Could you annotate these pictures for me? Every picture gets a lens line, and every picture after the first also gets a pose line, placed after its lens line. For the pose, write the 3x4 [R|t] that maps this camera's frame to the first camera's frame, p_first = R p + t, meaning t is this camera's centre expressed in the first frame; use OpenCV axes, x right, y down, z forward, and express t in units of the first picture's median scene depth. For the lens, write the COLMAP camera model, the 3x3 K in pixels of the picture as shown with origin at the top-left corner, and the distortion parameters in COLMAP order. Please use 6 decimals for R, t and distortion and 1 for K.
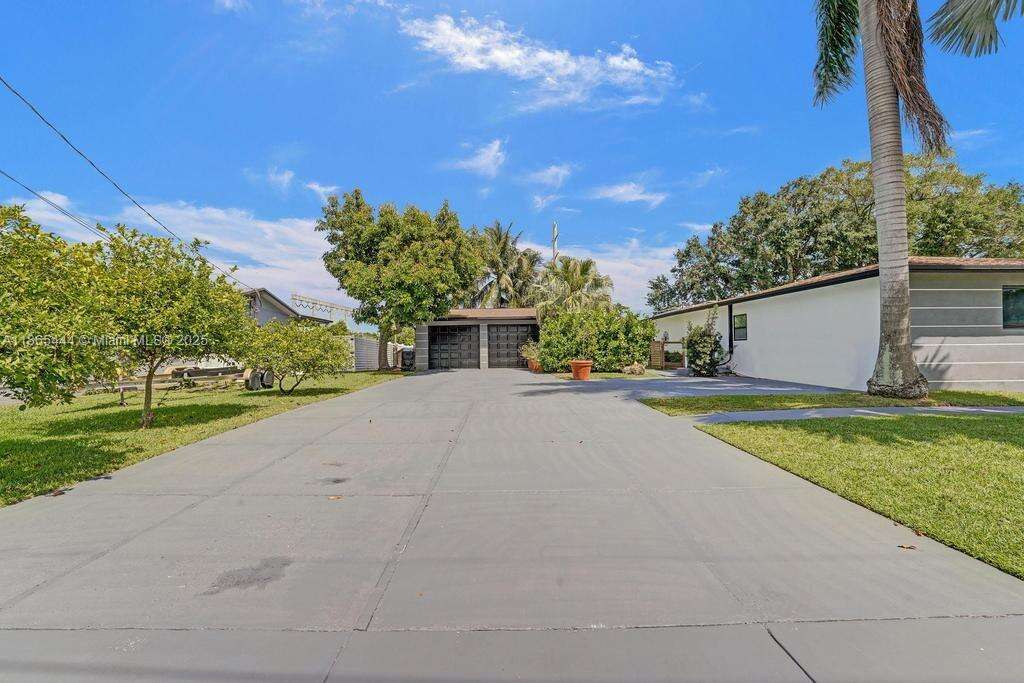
lens RADIAL K [[433.1, 0, 510.4], [0, 433.1, 335.9], [0, 0, 1]] dist [-0.022865, 0.000720]
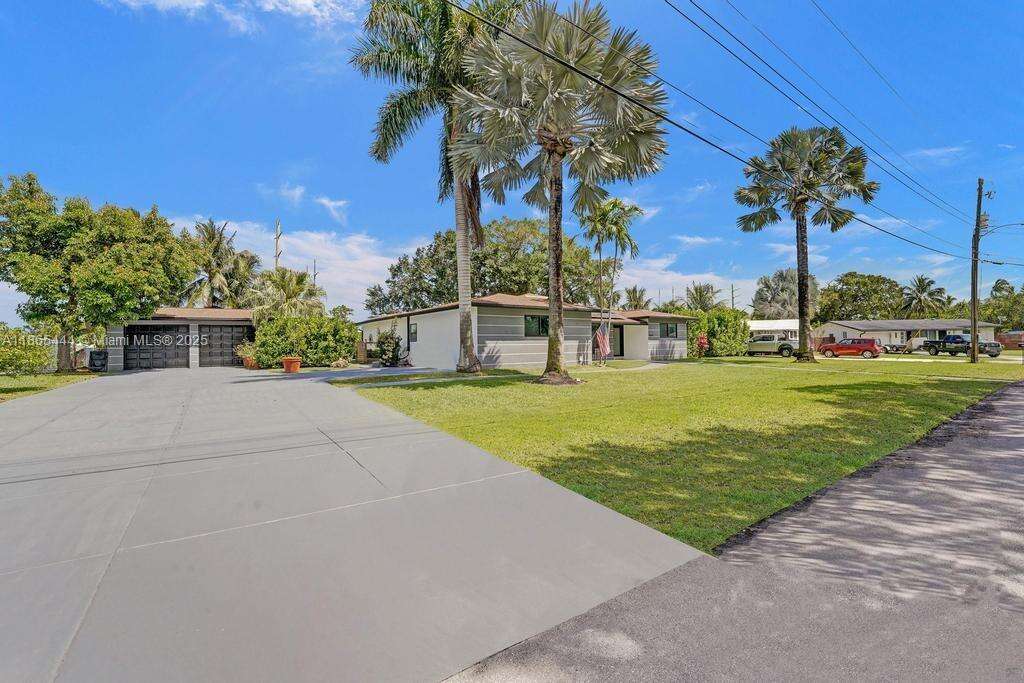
lens RADIAL K [[433.1, 0, 510.4], [0, 433.1, 335.9], [0, 0, 1]] dist [-0.022865, 0.000720]
pose [[0.829650, 0.010385, 0.558187, -0.006454], [-0.011522, 0.999933, -0.001479, -0.008037], [-0.558165, -0.005204, 0.829714, -0.307721]]
